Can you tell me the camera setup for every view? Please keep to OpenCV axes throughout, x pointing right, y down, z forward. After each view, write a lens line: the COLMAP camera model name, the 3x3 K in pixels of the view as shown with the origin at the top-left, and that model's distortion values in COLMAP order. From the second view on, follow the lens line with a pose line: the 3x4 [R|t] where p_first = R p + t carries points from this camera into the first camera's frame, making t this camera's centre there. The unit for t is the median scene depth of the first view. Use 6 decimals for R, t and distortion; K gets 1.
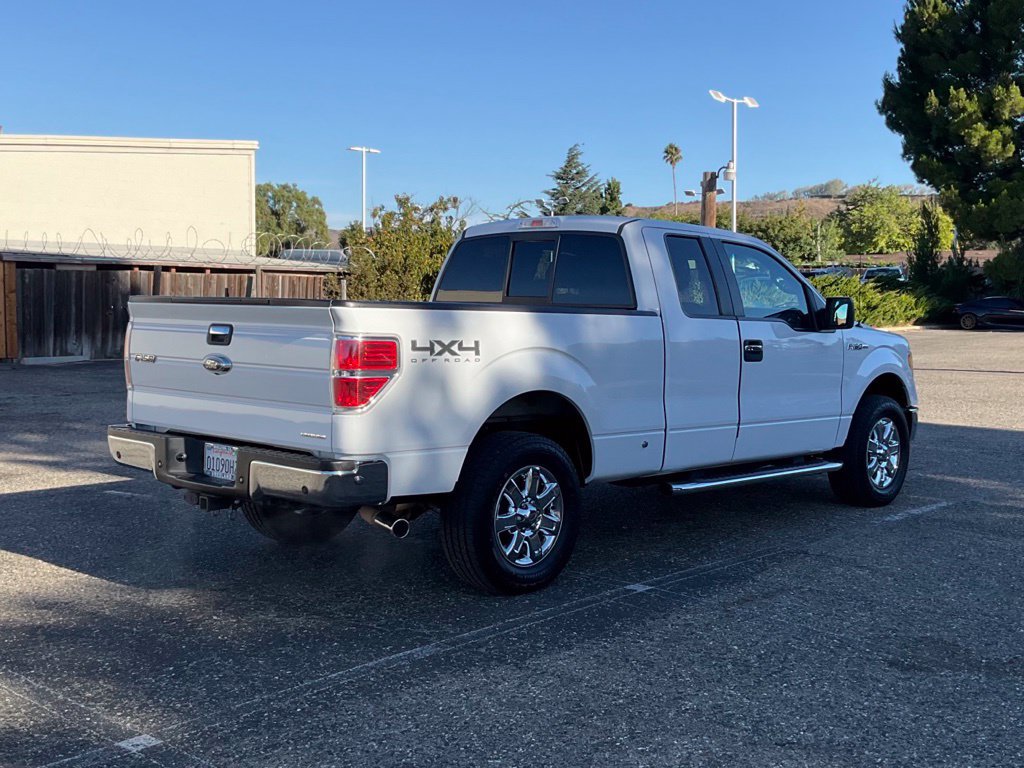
lens RADIAL K [[1259.2, 0, 489.8], [0, 1259.2, 458.1], [0, 0, 1]] dist [0.092151, -0.053833]
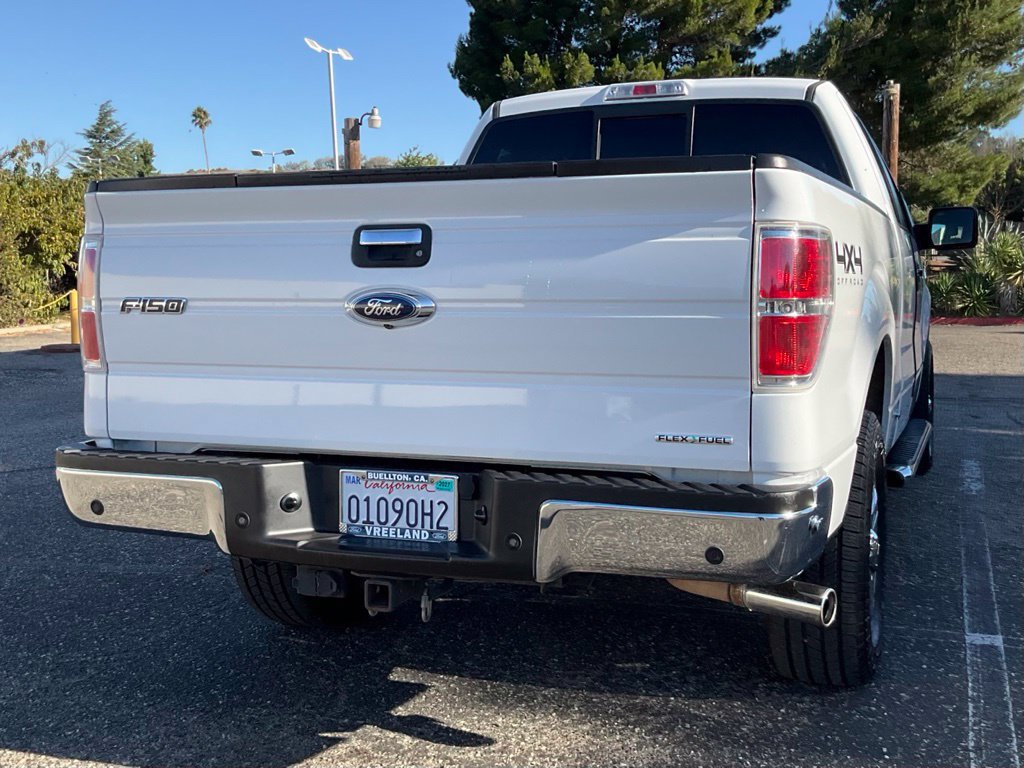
lens RADIAL K [[1294.5, 0, 512.0], [0, 1294.5, 384.0], [0, 0, 1]] dist [0.093042, -0.080788]
pose [[0.928941, -0.051744, 0.366593, -0.064714], [0.065424, 0.997545, -0.024980, -0.005270], [-0.364400, 0.047189, 0.930046, 0.094741]]
